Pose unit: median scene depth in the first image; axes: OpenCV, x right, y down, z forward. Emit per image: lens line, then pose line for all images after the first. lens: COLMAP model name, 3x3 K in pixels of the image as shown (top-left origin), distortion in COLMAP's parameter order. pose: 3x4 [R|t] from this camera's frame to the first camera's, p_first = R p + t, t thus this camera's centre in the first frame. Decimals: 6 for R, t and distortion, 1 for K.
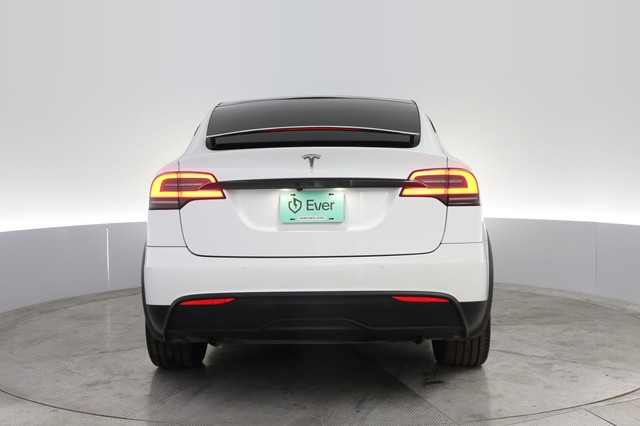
lens RADIAL K [[528.7, 0, 318.8], [0, 528.7, 212.0], [0, 0, 1]] dist [0.103296, 0.007170]
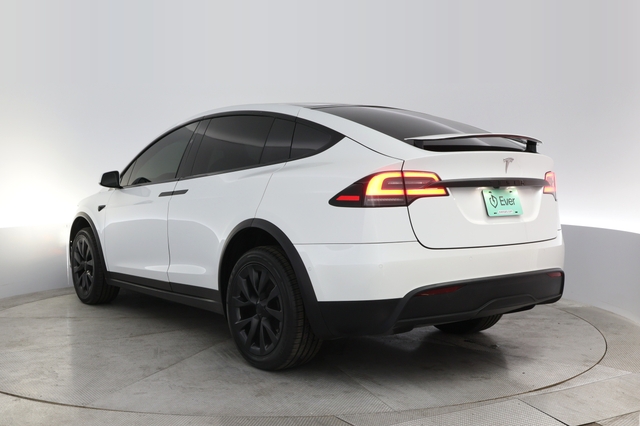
lens RADIAL K [[528.7, 0, 317.9], [0, 528.7, 210.4], [0, 0, 1]] dist [0.103296, 0.007170]
pose [[0.885871, -0.015807, 0.463663, -0.912503], [0.017498, 0.999847, 0.000654, -0.000412], [-0.463602, 0.007533, 0.886012, 0.144601]]
